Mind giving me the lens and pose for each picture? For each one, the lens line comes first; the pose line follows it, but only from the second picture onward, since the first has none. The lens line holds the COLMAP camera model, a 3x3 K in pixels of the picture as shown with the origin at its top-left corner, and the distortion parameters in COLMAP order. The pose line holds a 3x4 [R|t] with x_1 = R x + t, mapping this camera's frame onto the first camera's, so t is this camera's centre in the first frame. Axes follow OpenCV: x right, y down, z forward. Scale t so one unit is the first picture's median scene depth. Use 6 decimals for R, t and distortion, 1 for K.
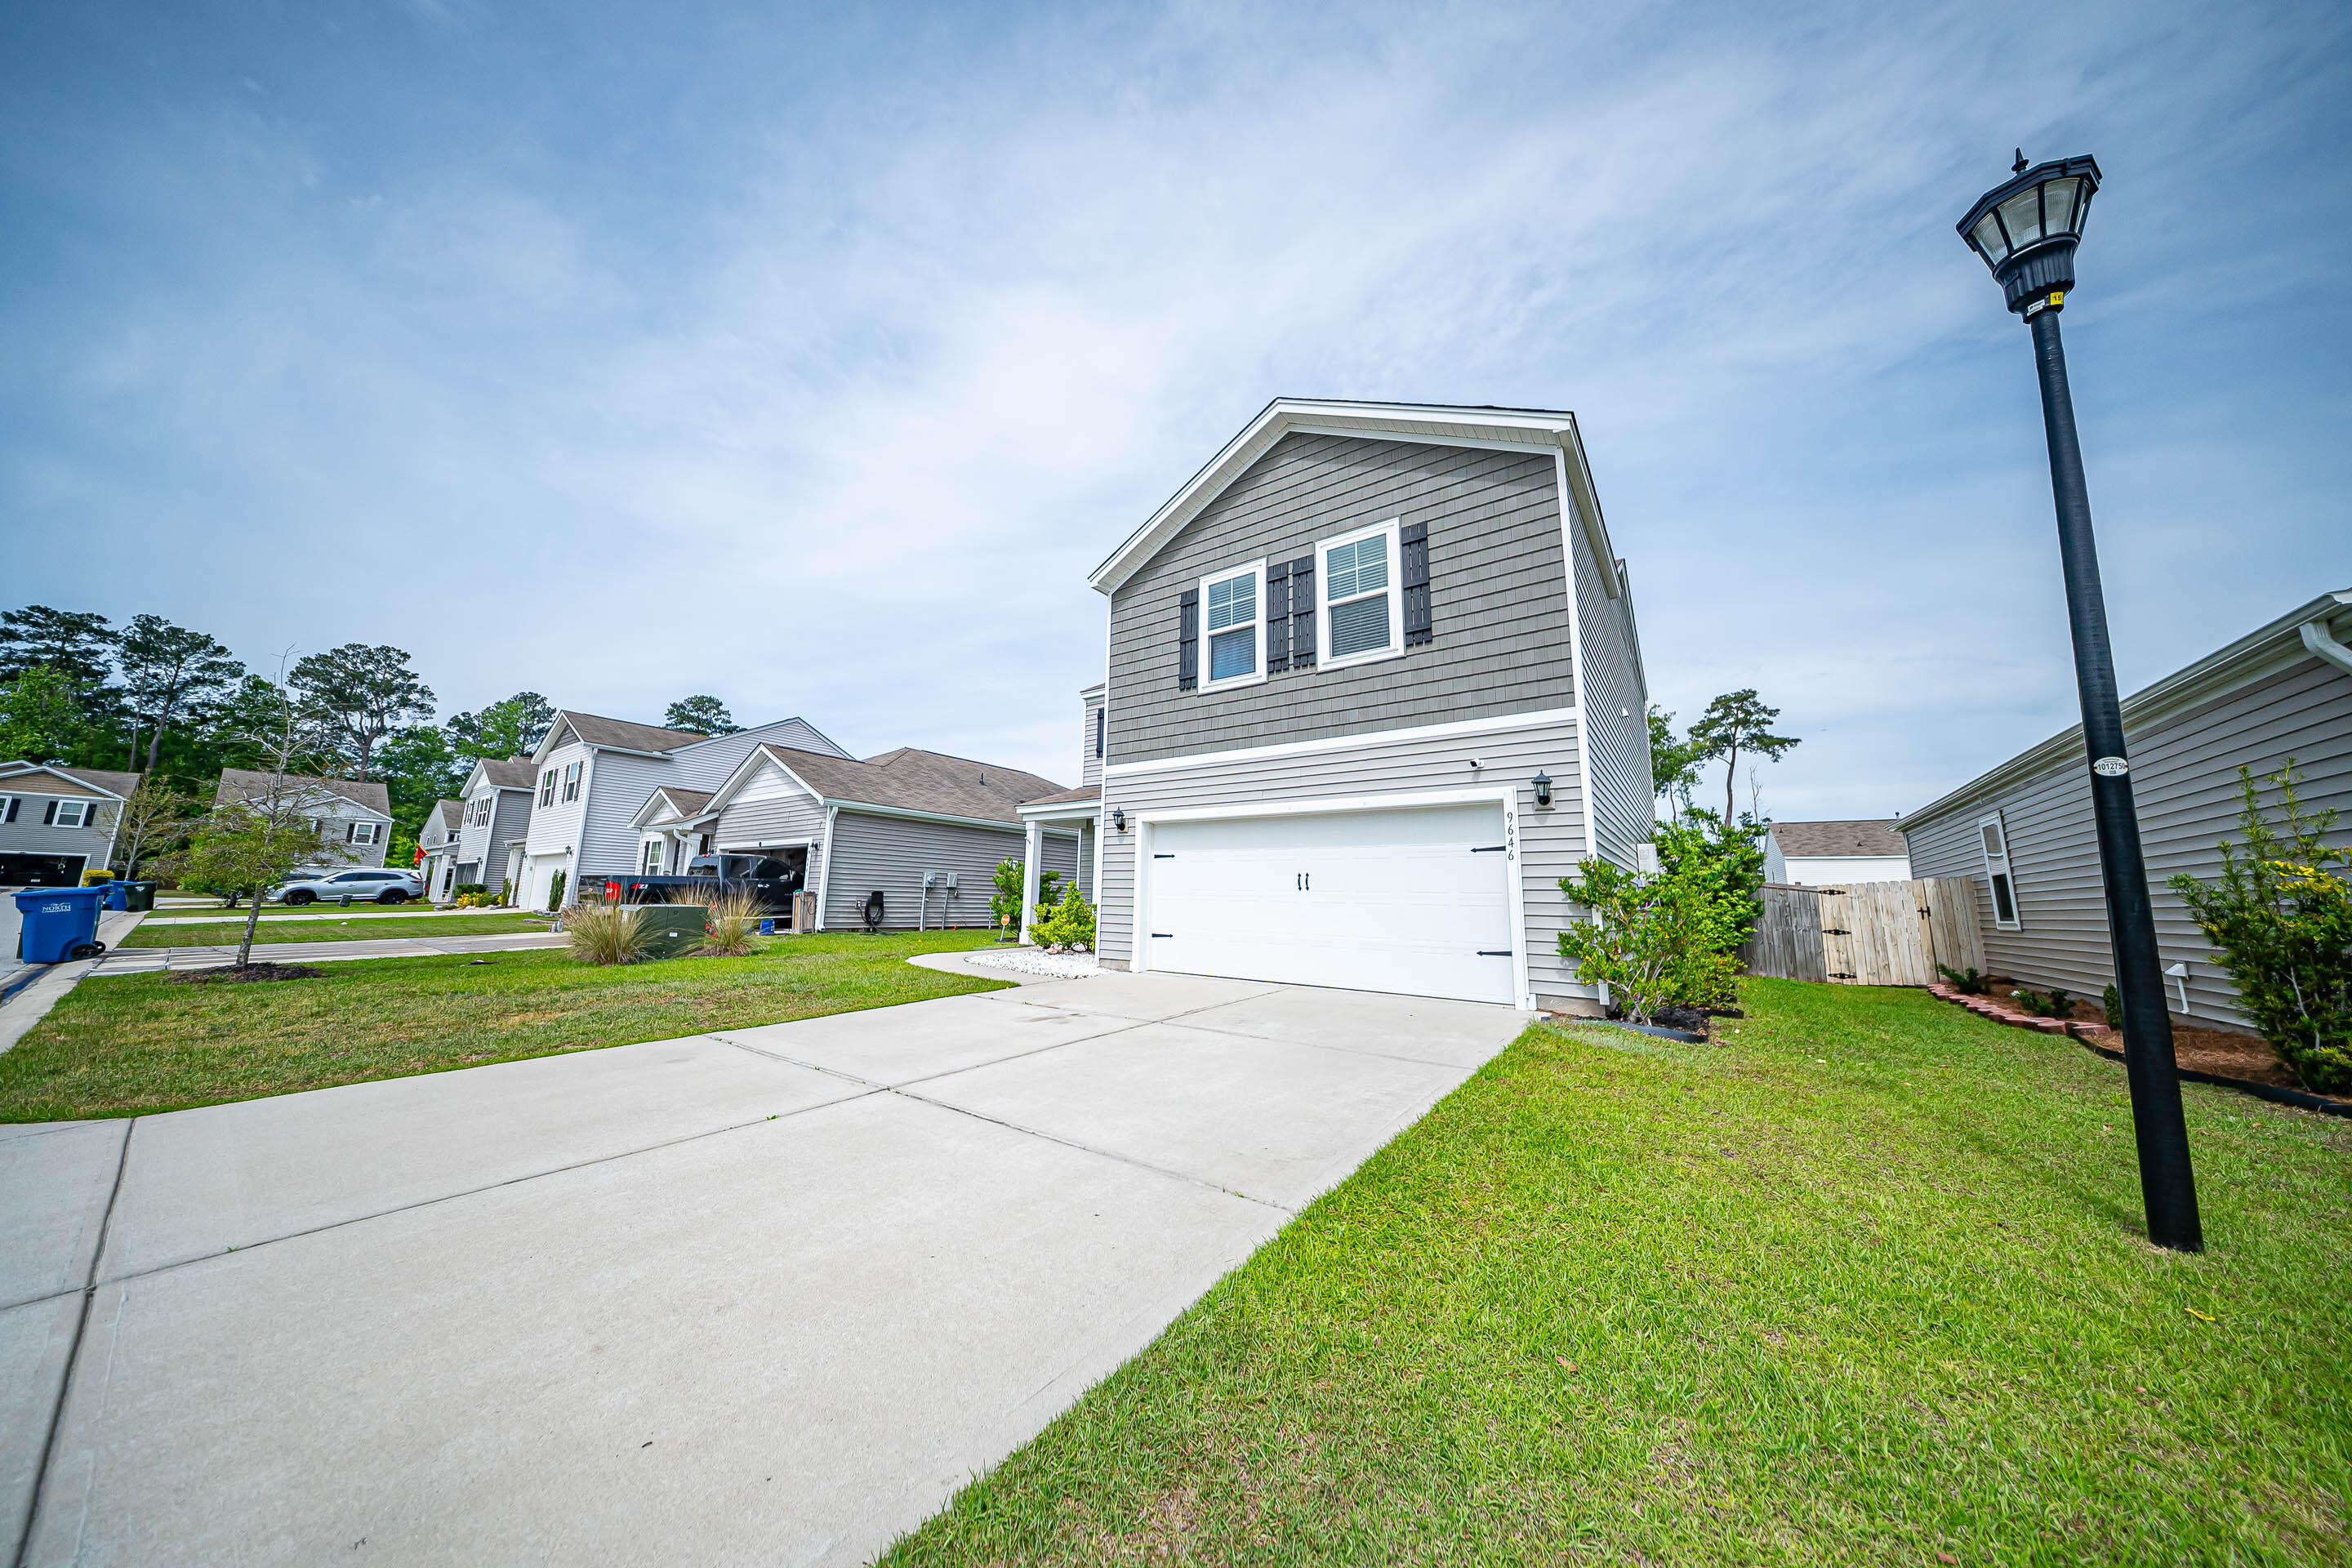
lens RADIAL K [[699.4, 0, 1167.1], [0, 699.4, 781.1], [0, 0, 1]] dist [0.001291, -0.000056]
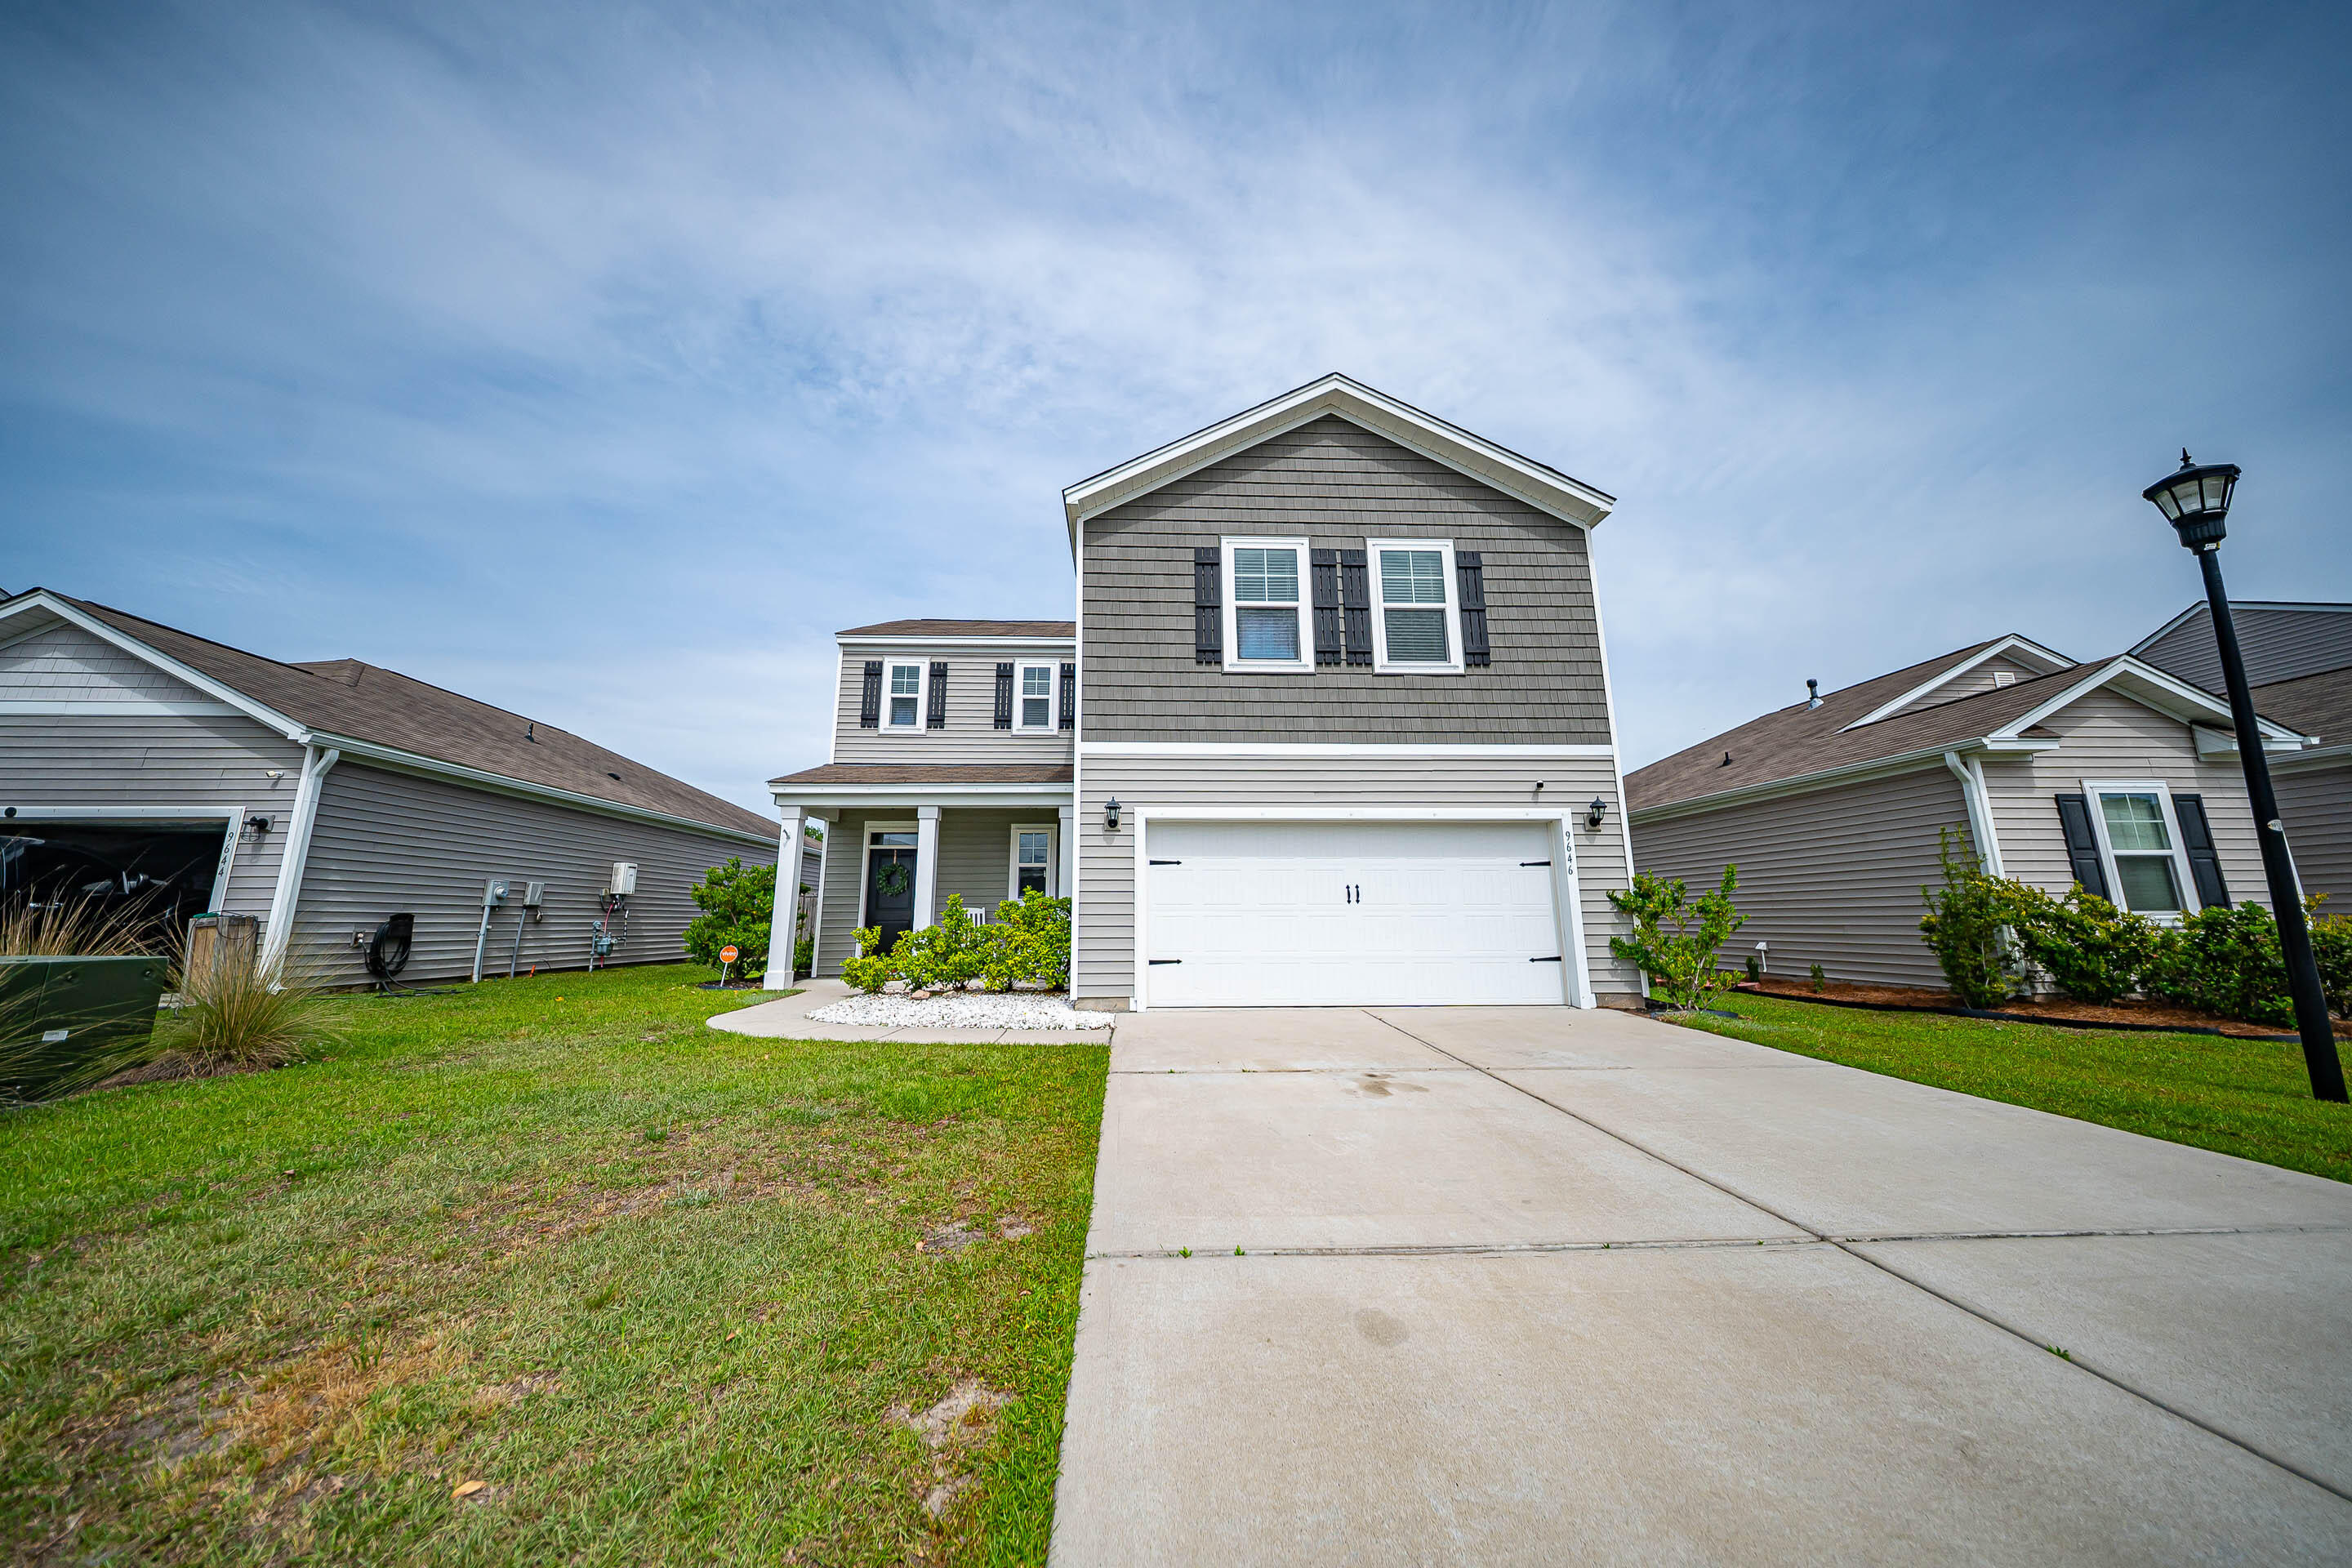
lens RADIAL K [[713.2, 0, 1145.9], [0, 713.2, 787.4], [0, 0, 1]] dist [-0.000415, -0.000088]
pose [[0.787083, 0.092371, 0.609892, -0.554769], [-0.085954, 0.995502, -0.039848, 0.058295], [-0.610829, -0.021059, 0.791482, 0.384206]]
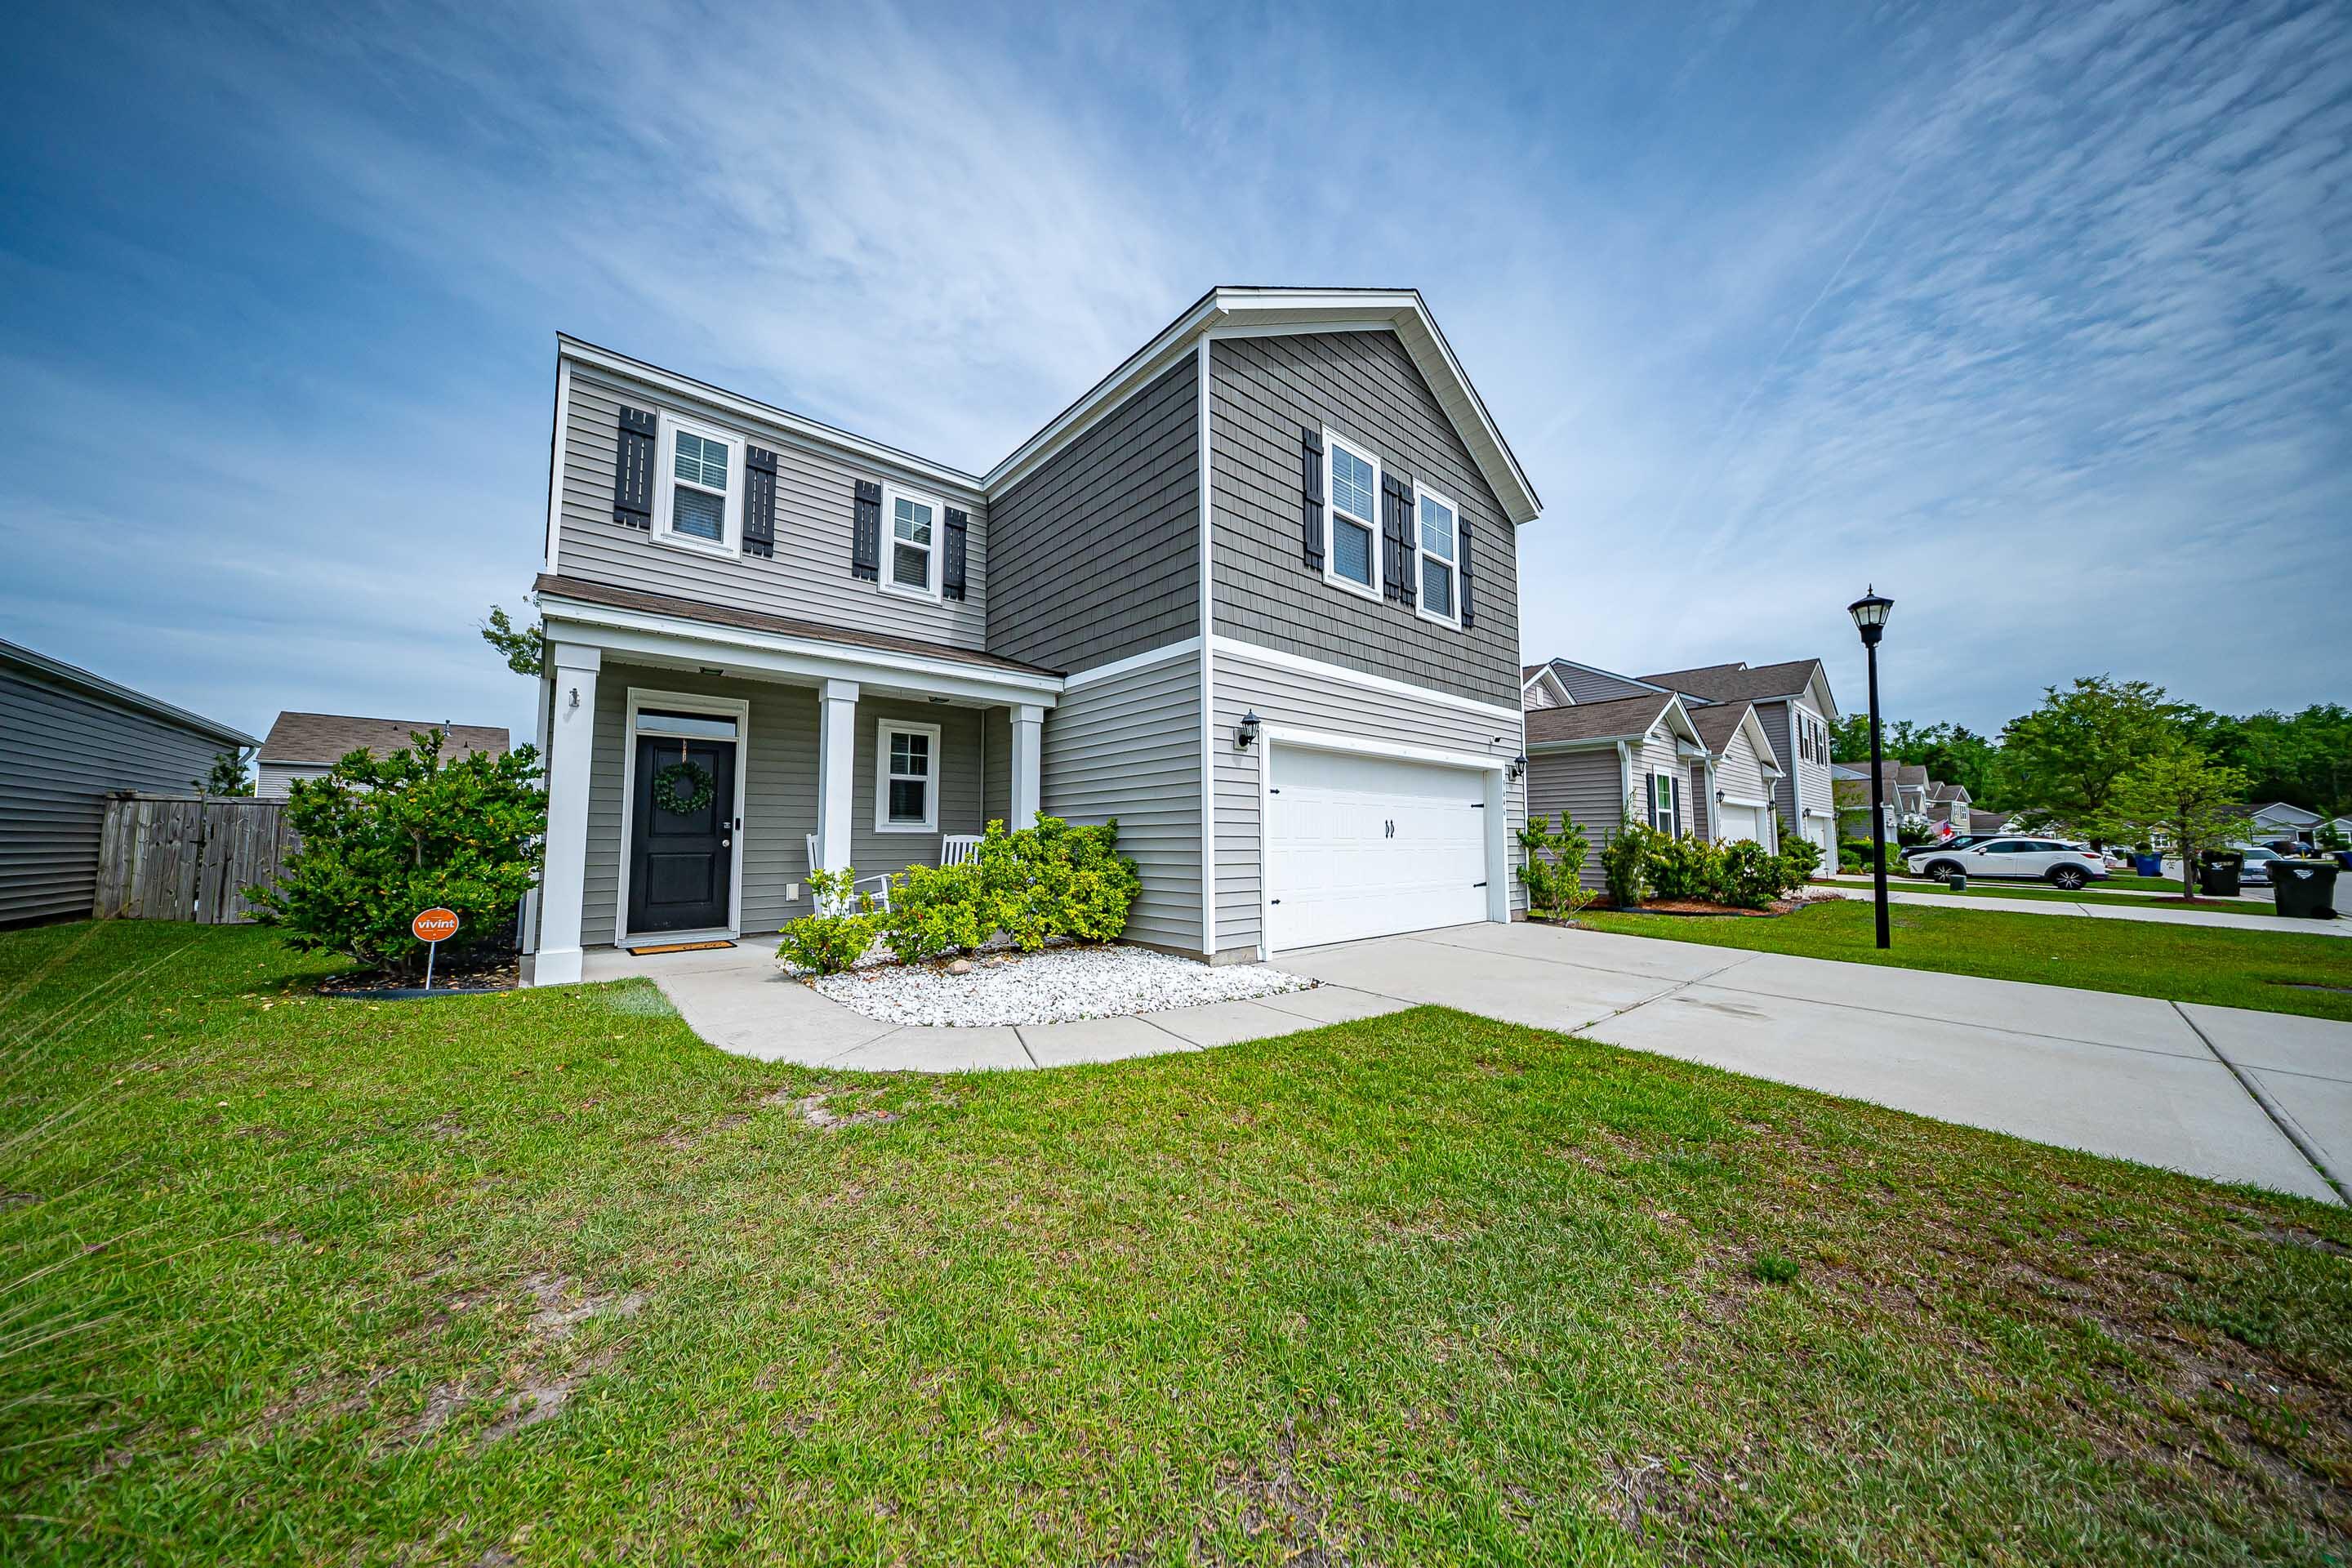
lens RADIAL K [[727.7, 0, 1142.0], [0, 727.7, 787.4], [0, 0, 1]] dist [-0.000683, -0.000090]
pose [[0.247007, 0.048056, 0.967821, -0.774550], [-0.161326, 0.986870, -0.007829, 0.136110], [-0.955490, -0.154201, 0.251516, 0.981718]]
